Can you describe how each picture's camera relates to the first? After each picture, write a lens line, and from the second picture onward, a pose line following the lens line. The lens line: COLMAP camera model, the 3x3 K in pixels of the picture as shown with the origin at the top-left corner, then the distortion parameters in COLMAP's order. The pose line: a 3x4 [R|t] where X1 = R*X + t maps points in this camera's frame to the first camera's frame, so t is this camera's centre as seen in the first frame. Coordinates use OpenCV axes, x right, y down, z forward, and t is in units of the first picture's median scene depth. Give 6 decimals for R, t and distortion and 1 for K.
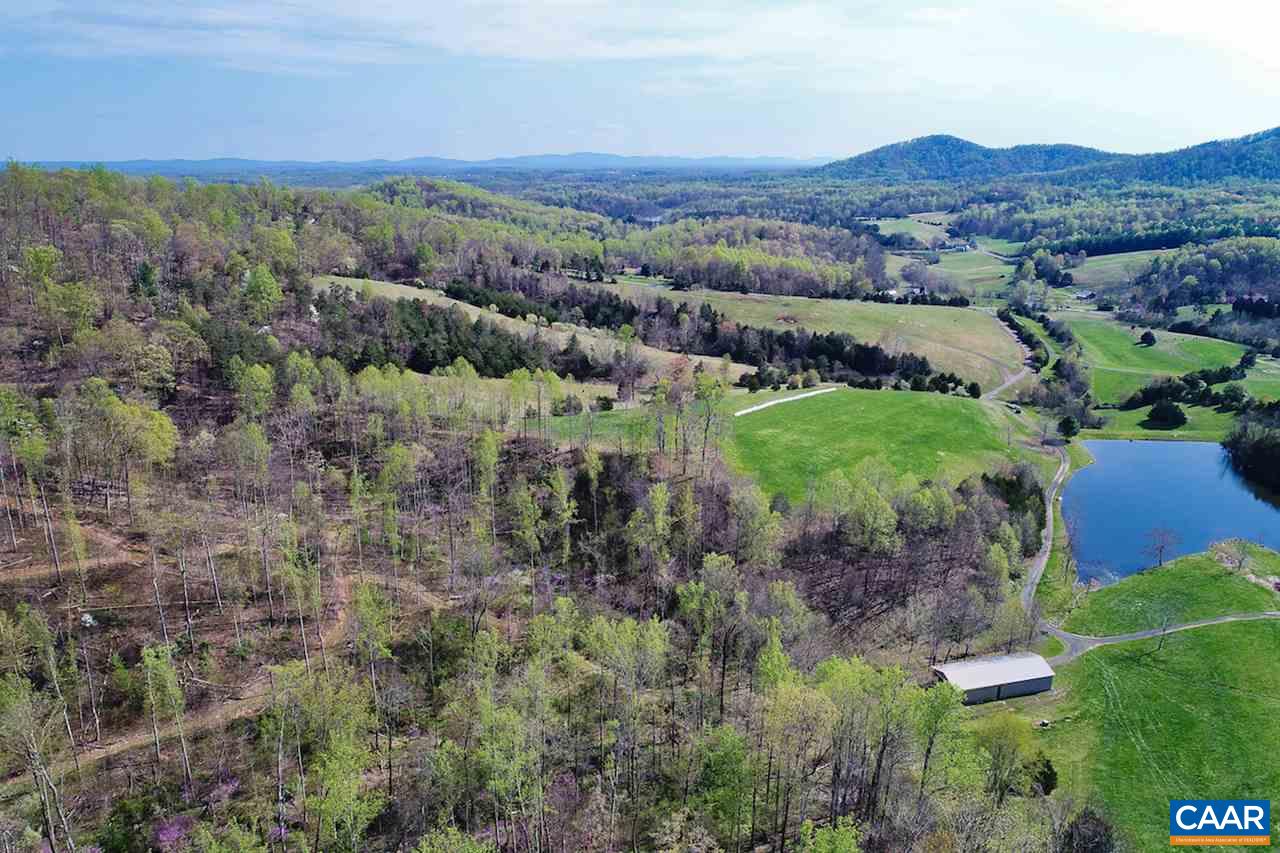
lens RADIAL K [[858.6, 0, 637.1], [0, 858.6, 423.8], [0, 0, 1]] dist [-0.000932, -0.001036]
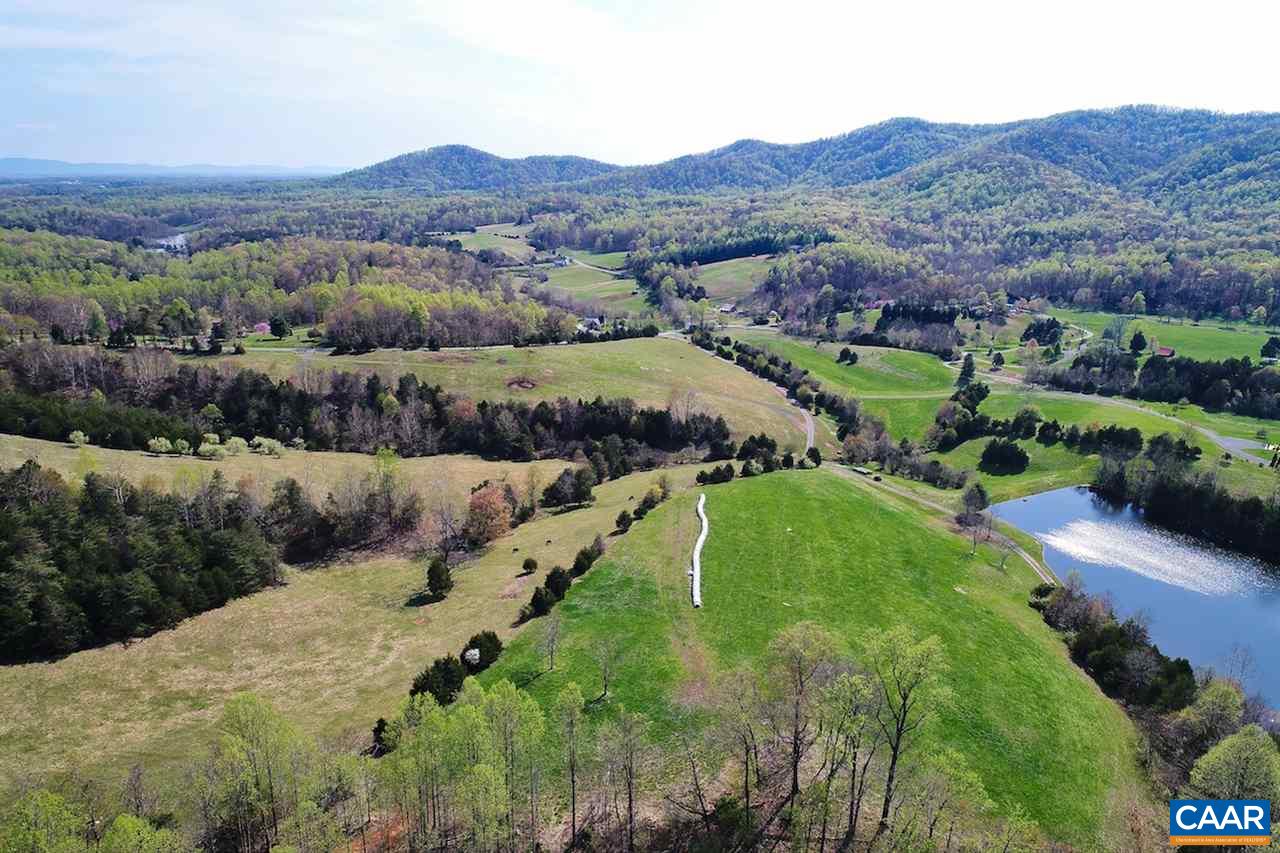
lens RADIAL K [[858.6, 0, 637.0], [0, 858.6, 429.9], [0, 0, 1]] dist [-0.000932, -0.001036]
pose [[0.853738, -0.145954, 0.499828, -0.060032], [0.147655, 0.988369, 0.036407, -0.047138], [-0.499328, 0.042720, 0.865359, 0.152535]]
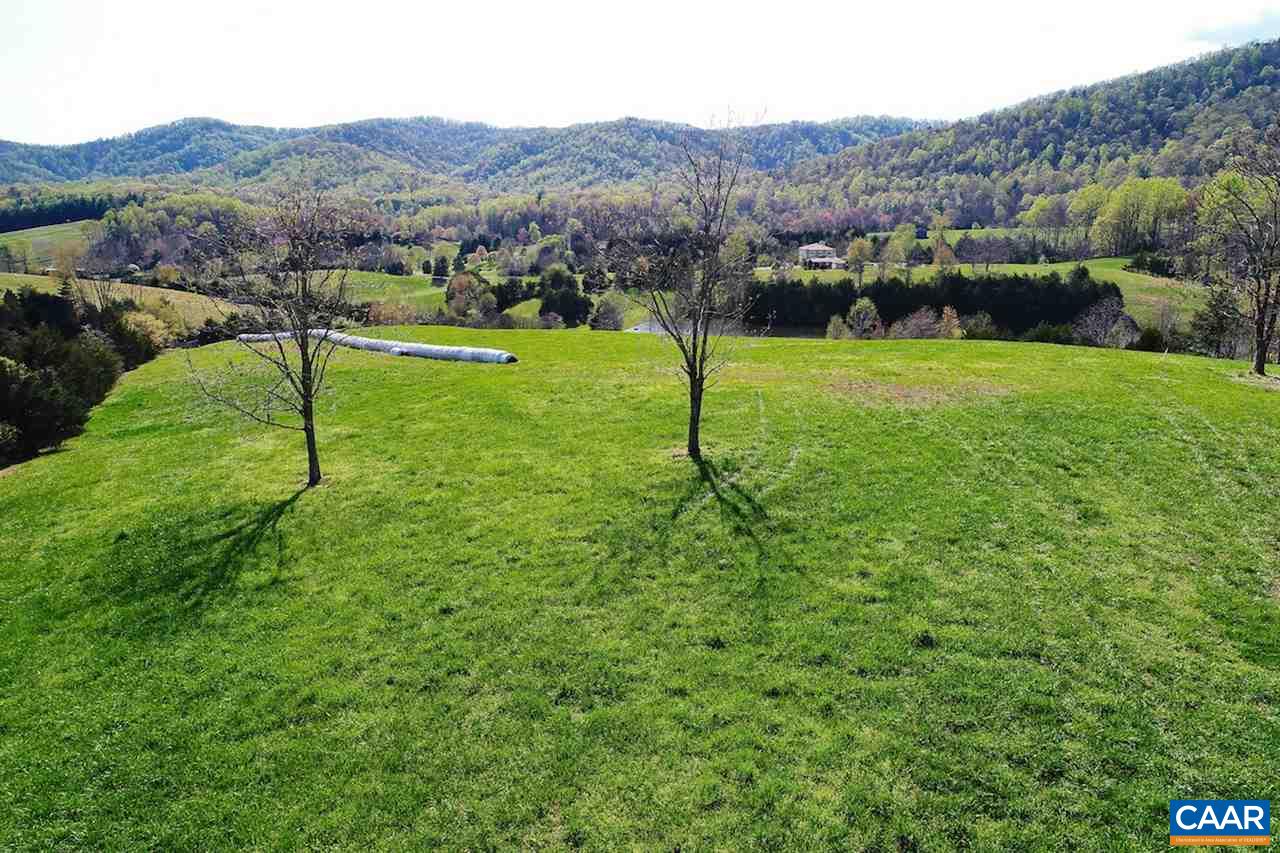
lens RADIAL K [[858.6, 0, 639.8], [0, 858.6, 429.1], [0, 0, 1]] dist [-0.000932, -0.001036]
pose [[0.266387, -0.245742, 0.932013, -0.029280], [0.283129, 0.944245, 0.168043, -0.006135], [-0.921345, 0.219116, 0.321111, 0.271371]]
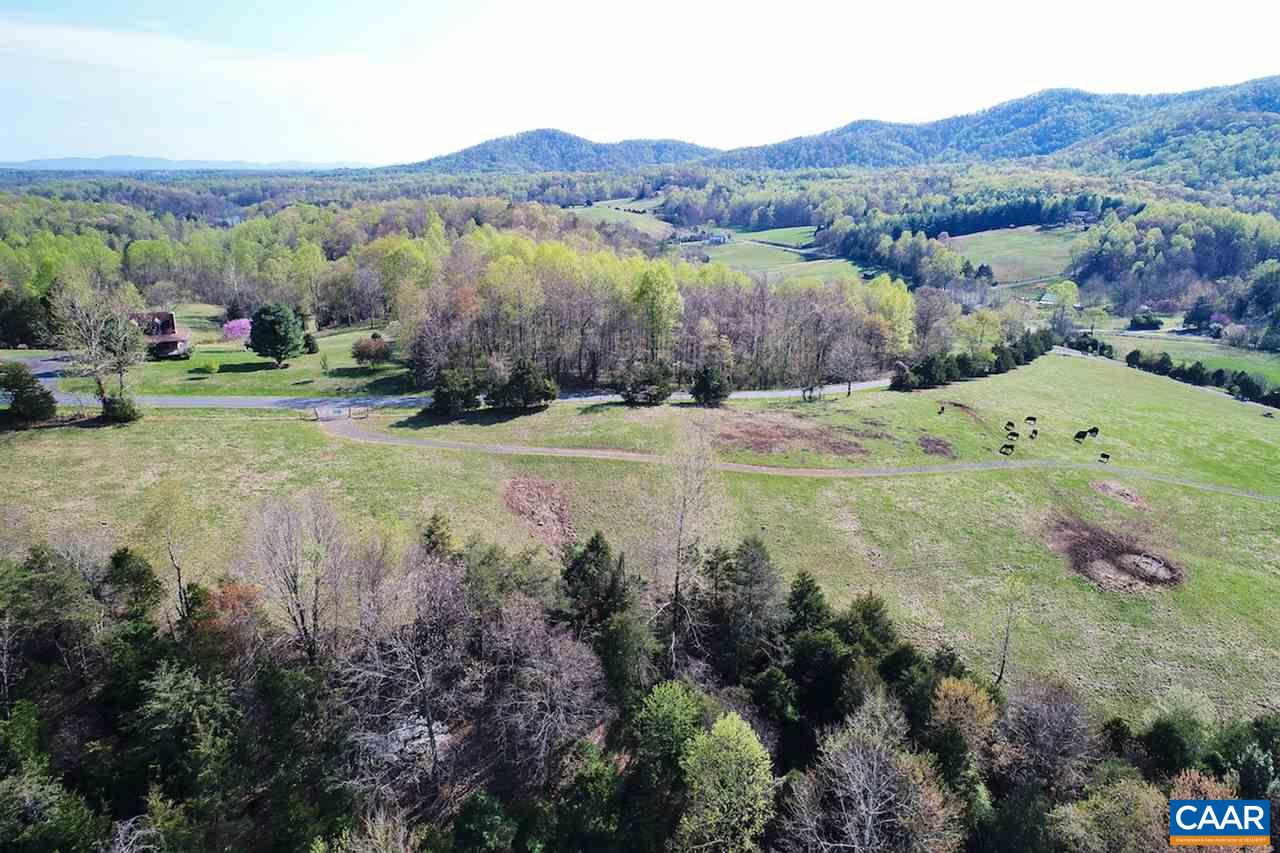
lens RADIAL K [[858.6, 0, 638.1], [0, 858.6, 422.1], [0, 0, 1]] dist [-0.000932, -0.001036]
pose [[0.894925, -0.125407, 0.428231, -0.002362], [0.129413, 0.991392, 0.019878, -0.085903], [-0.427038, 0.037629, 0.903451, 0.436539]]
